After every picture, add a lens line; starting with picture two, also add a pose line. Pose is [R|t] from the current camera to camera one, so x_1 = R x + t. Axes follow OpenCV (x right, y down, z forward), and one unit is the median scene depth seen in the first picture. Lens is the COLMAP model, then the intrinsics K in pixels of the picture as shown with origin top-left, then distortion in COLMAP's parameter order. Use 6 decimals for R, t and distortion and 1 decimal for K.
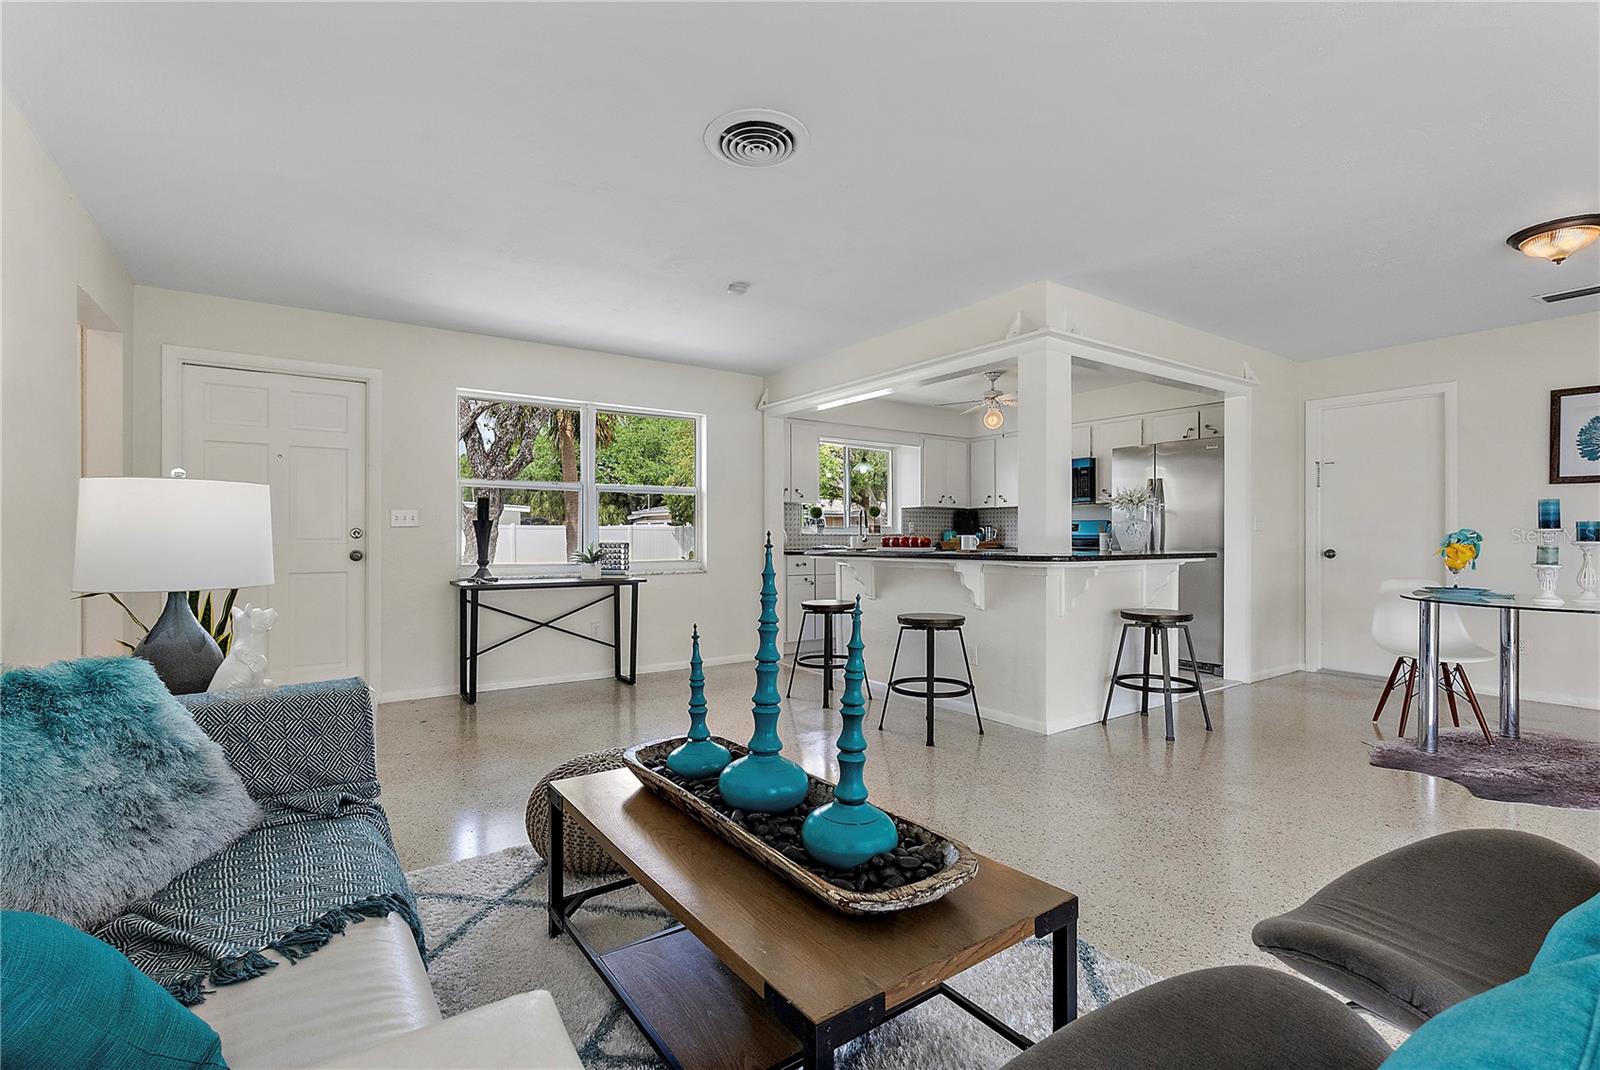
lens RADIAL K [[720.5, 0, 799.7], [0, 720.5, 533.7], [0, 0, 1]] dist [-0.003997, -0.000060]
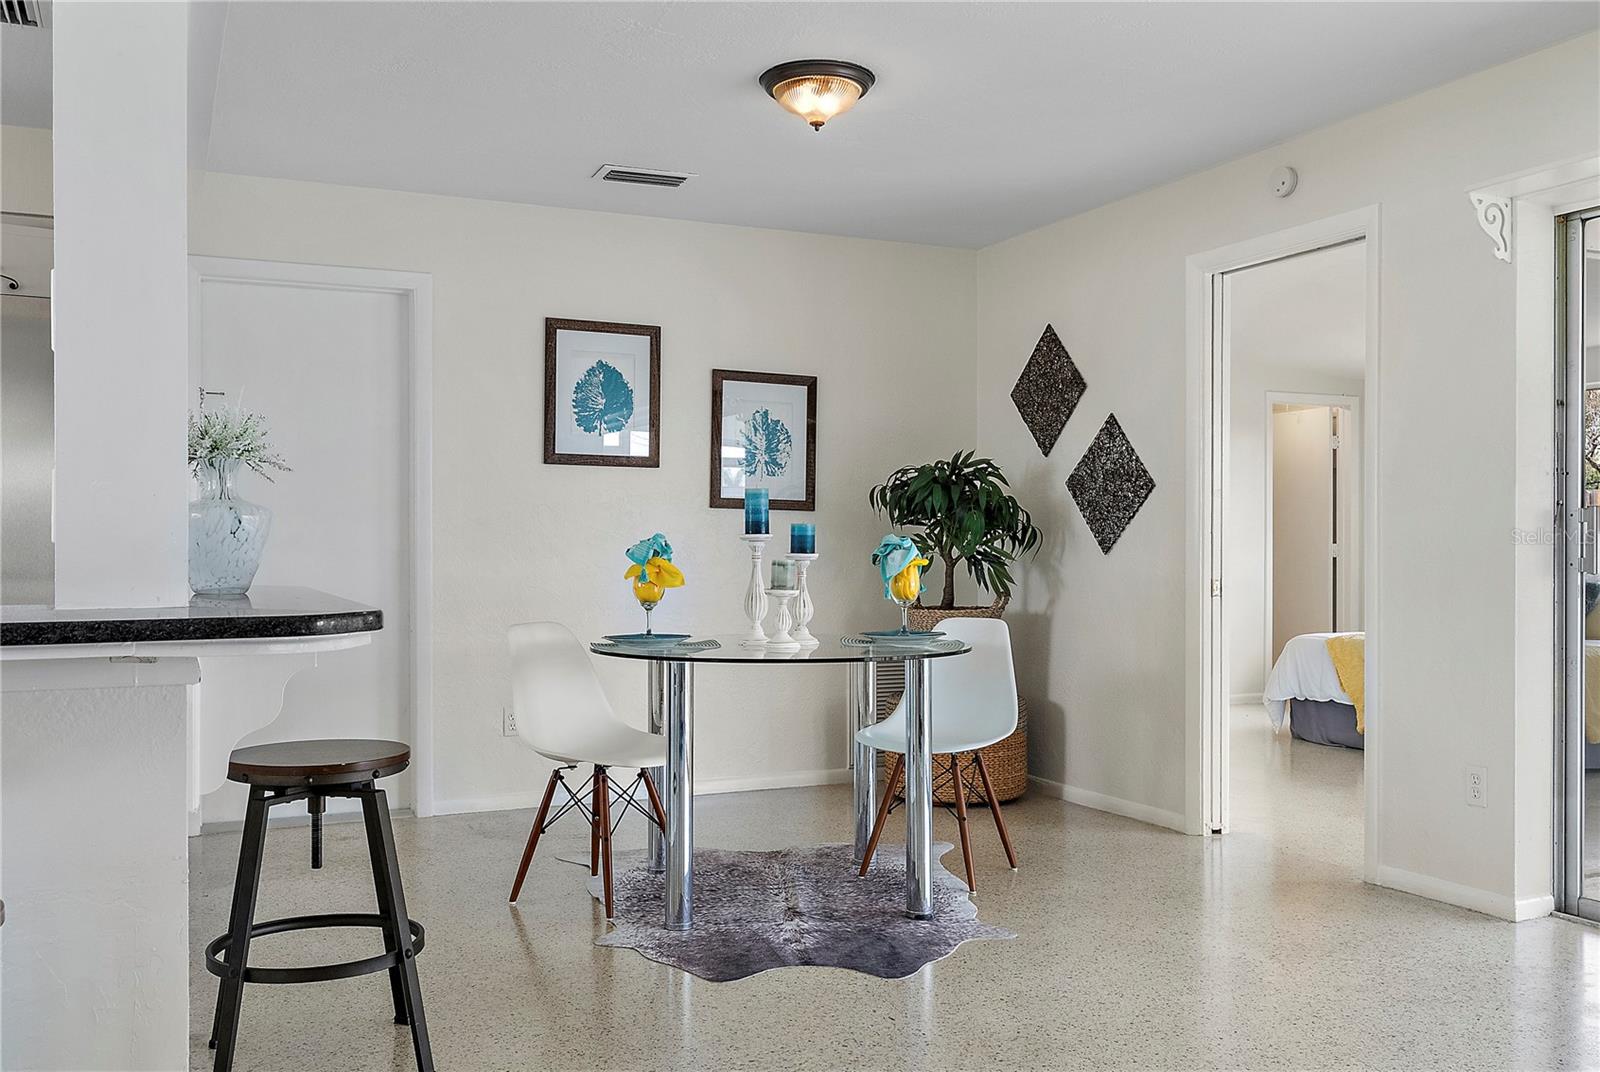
lens RADIAL K [[1424.3, 0, 799.7], [0, 1424.3, 541.1], [0, 0, 1]] dist [0.010081, 0.012093]
pose [[0.180917, 0.001817, 0.983497, -0.159803], [-0.002822, 0.999995, -0.001328, 0.000789], [-0.983494, -0.002535, 0.180921, 0.549731]]
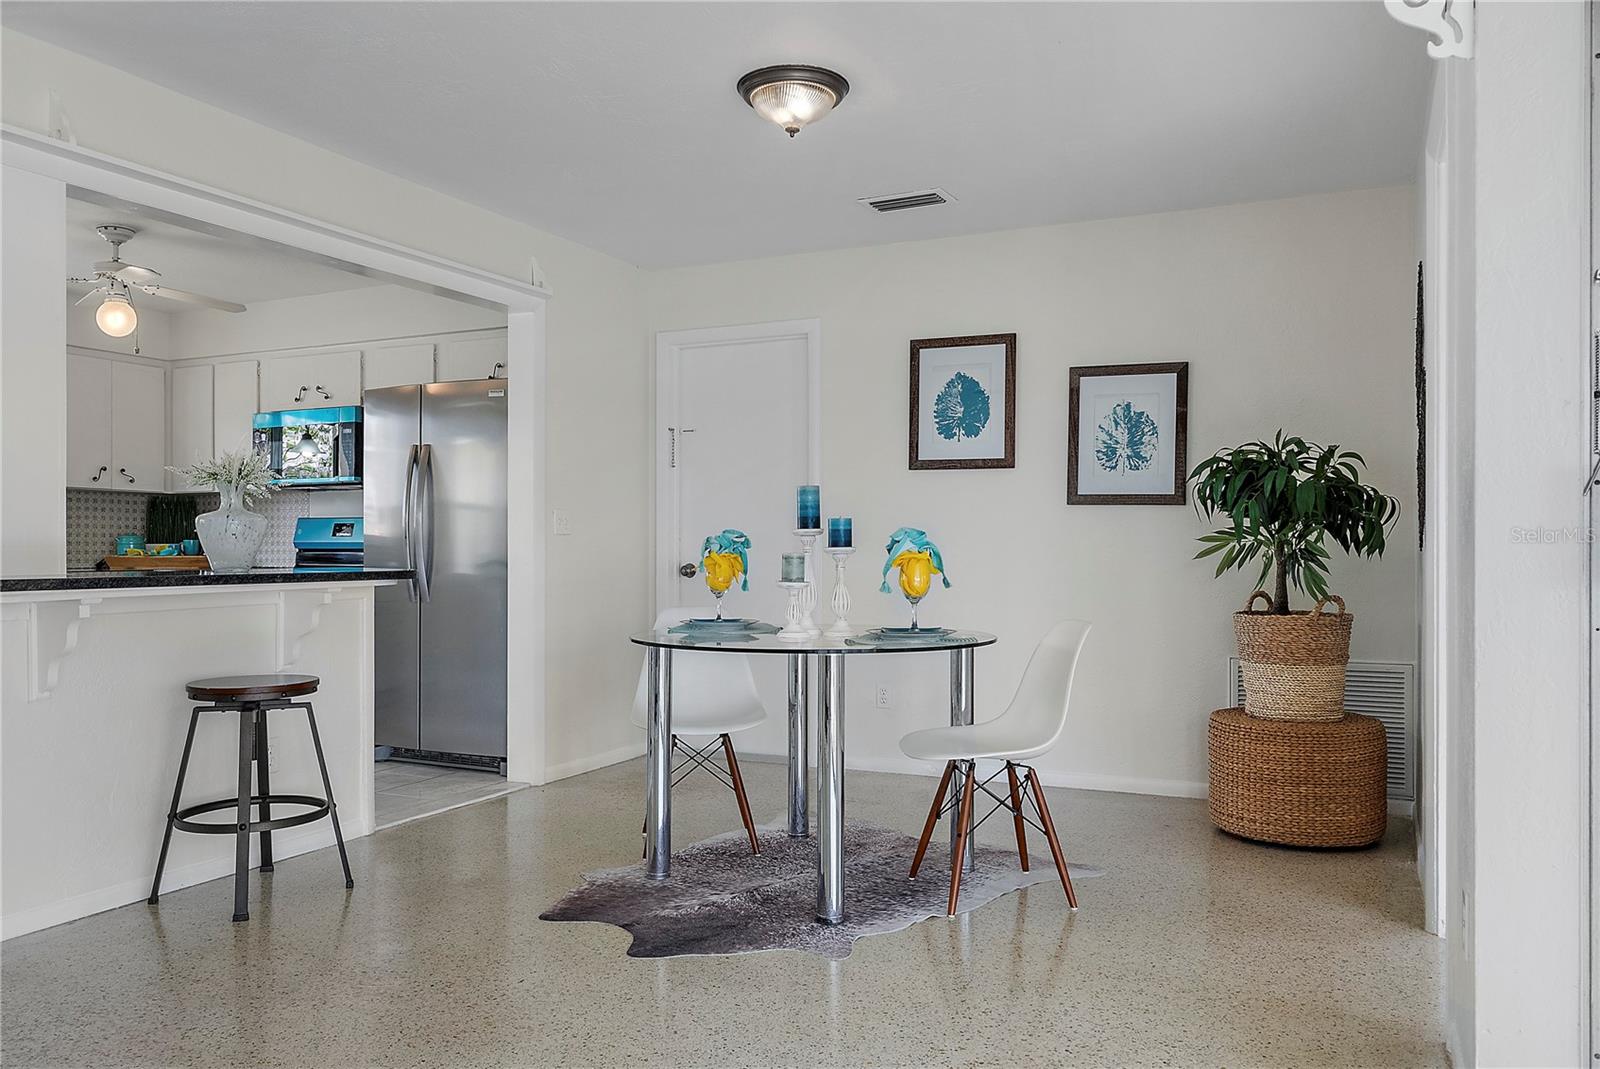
lens RADIAL K [[1197.9, 0, 801.5], [0, 1197.9, 544.0], [0, 0, 1]] dist [-0.000173, 0.011806]
pose [[0.867501, -0.000255, 0.497436, 0.355687], [0.000903, 0.999999, -0.001062, 0.006320], [-0.497435, 0.001371, 0.867500, 0.011613]]
